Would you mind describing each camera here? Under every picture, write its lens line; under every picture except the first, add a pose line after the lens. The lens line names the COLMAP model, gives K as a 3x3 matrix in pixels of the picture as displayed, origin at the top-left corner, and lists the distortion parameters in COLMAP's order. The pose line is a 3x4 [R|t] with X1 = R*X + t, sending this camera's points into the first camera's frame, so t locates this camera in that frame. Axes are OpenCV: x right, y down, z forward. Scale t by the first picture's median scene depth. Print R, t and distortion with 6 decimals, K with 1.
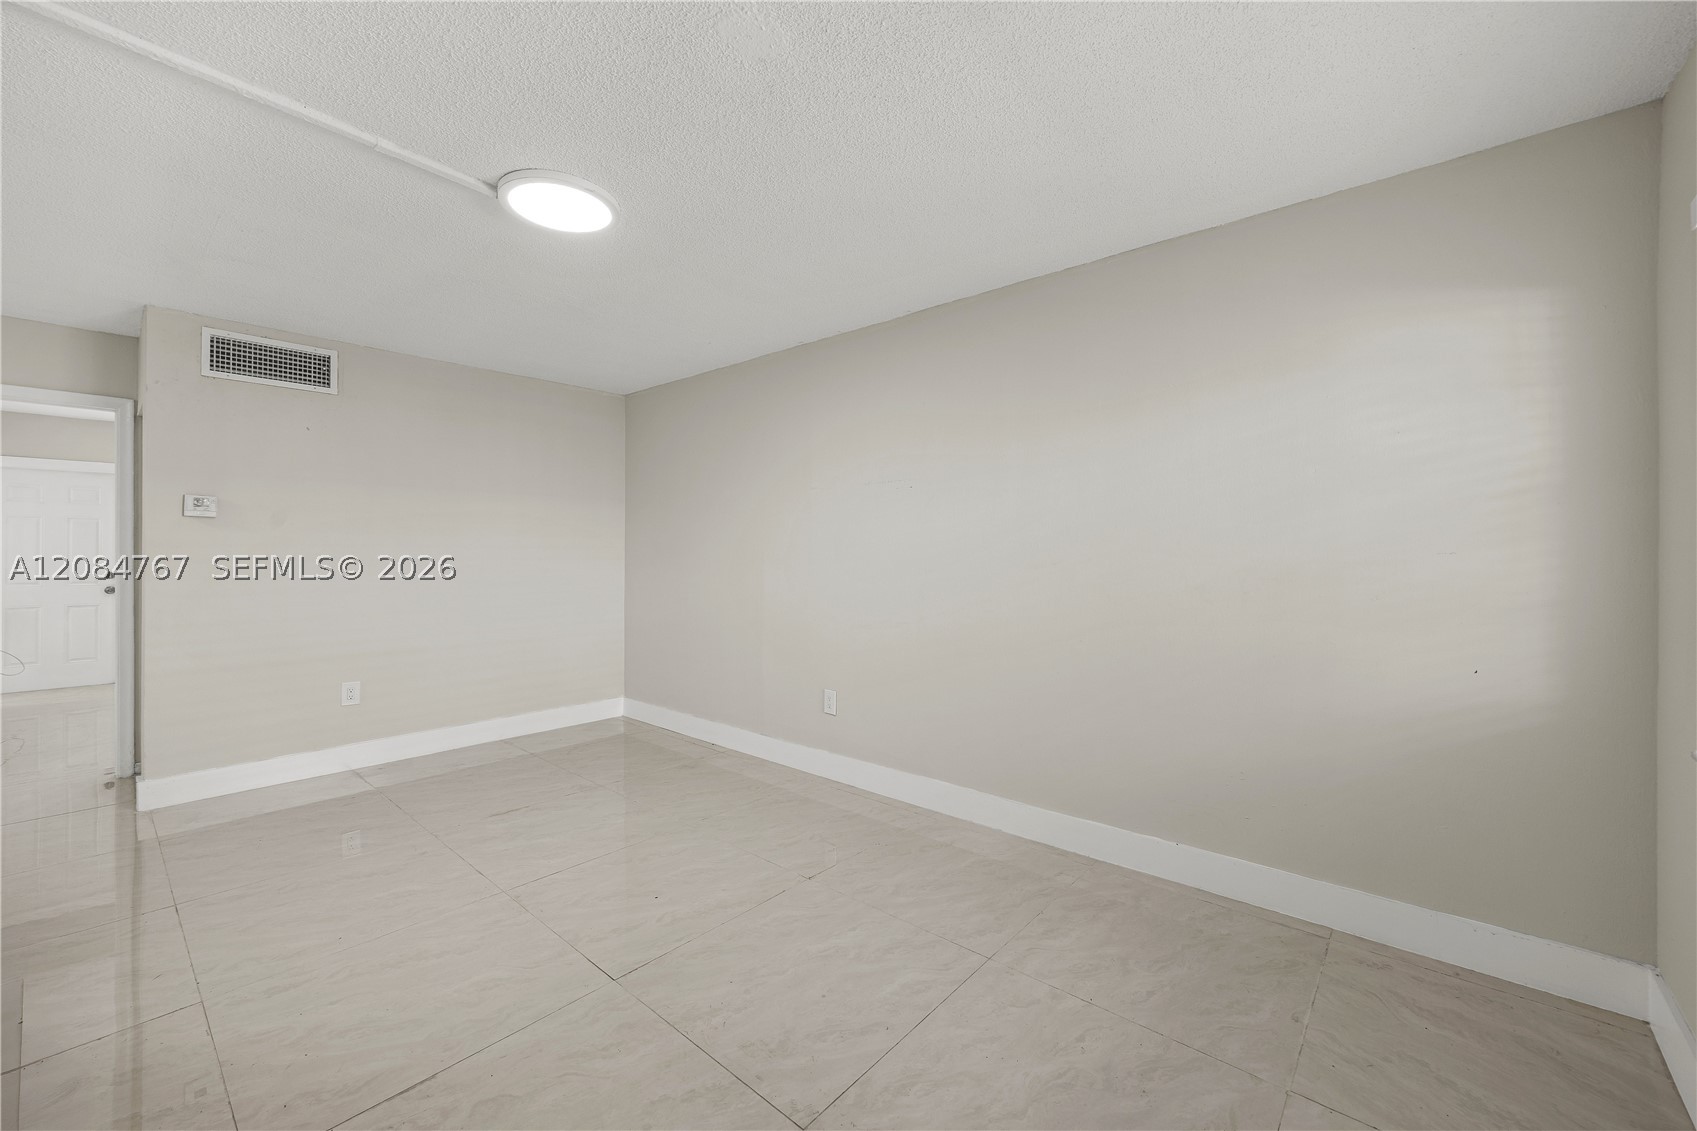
lens RADIAL K [[671.6, 0, 857.6], [0, 671.6, 561.6], [0, 0, 1]] dist [-0.001460, -0.000119]
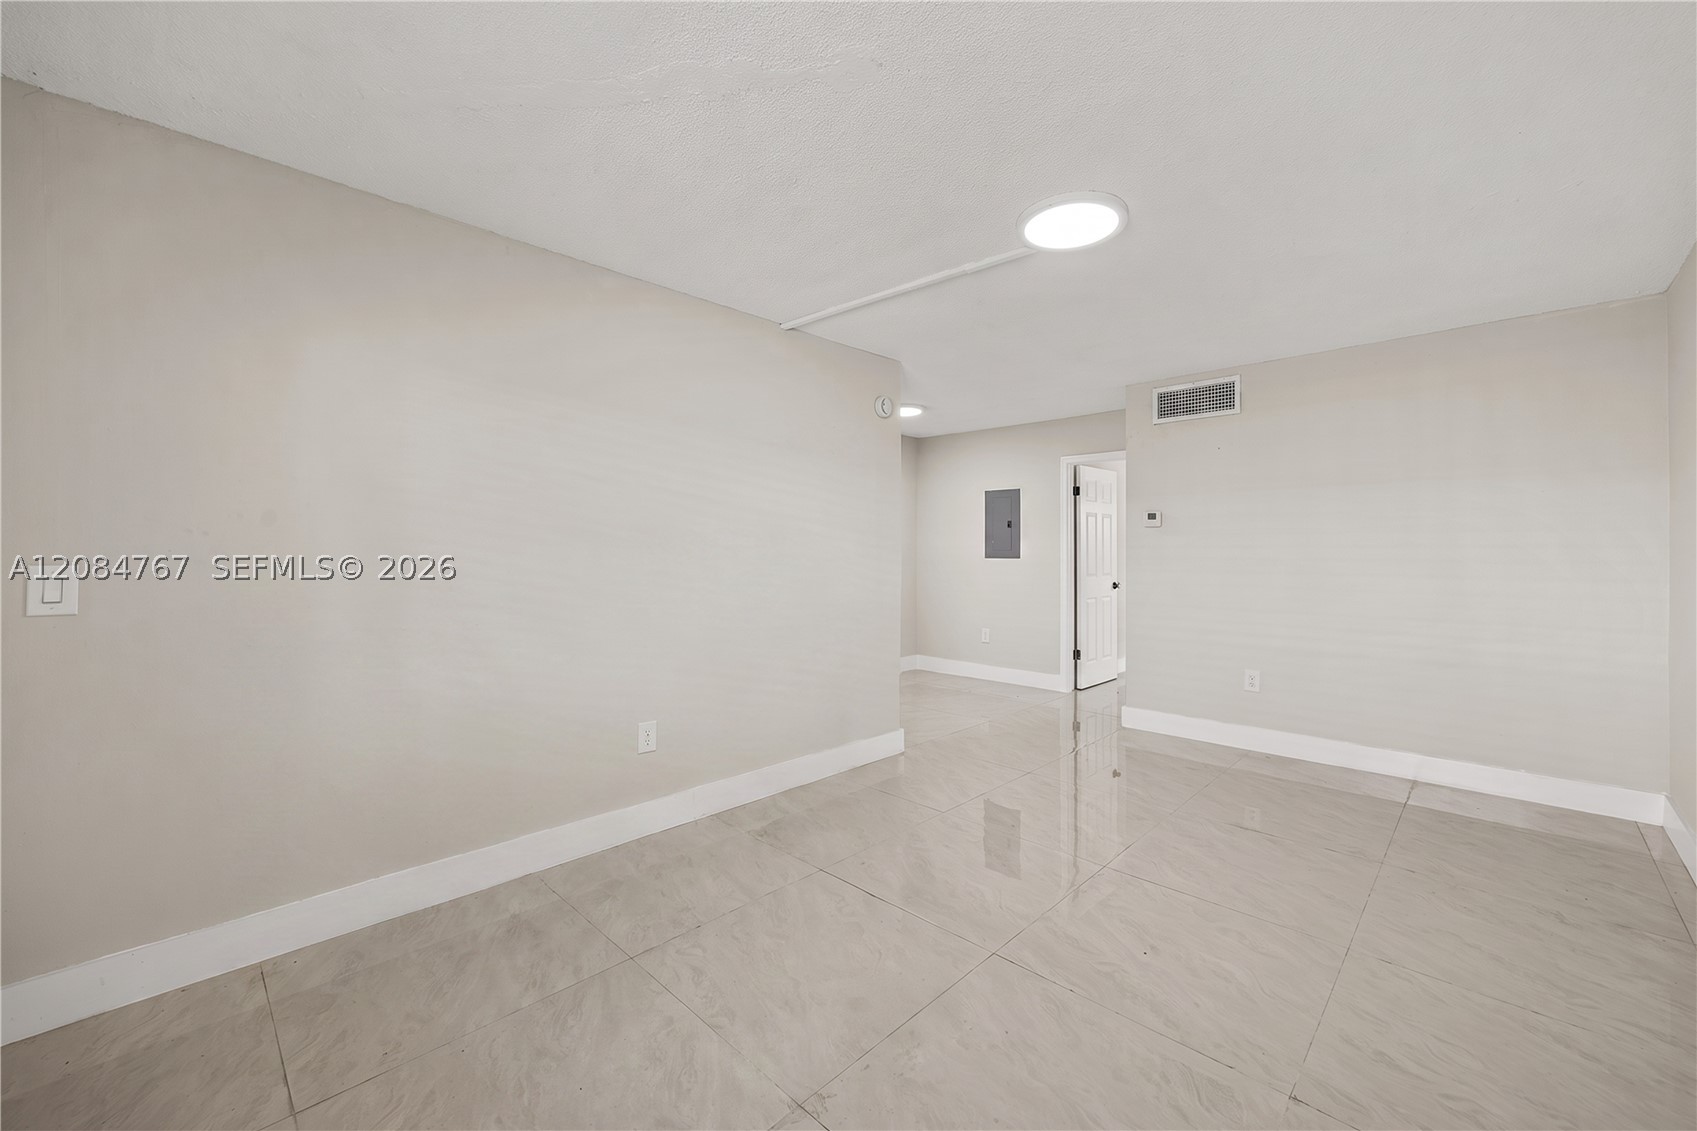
lens RADIAL K [[626.5, 0, 848.5], [0, 626.5, 565.5], [0, 0, 1]] dist [-0.000346, -0.000017]
pose [[-0.029553, 0.025191, -0.999246, 0.406718], [-0.015684, 0.999548, 0.025662, -0.012710], [0.999440, 0.016431, -0.029144, 0.503324]]
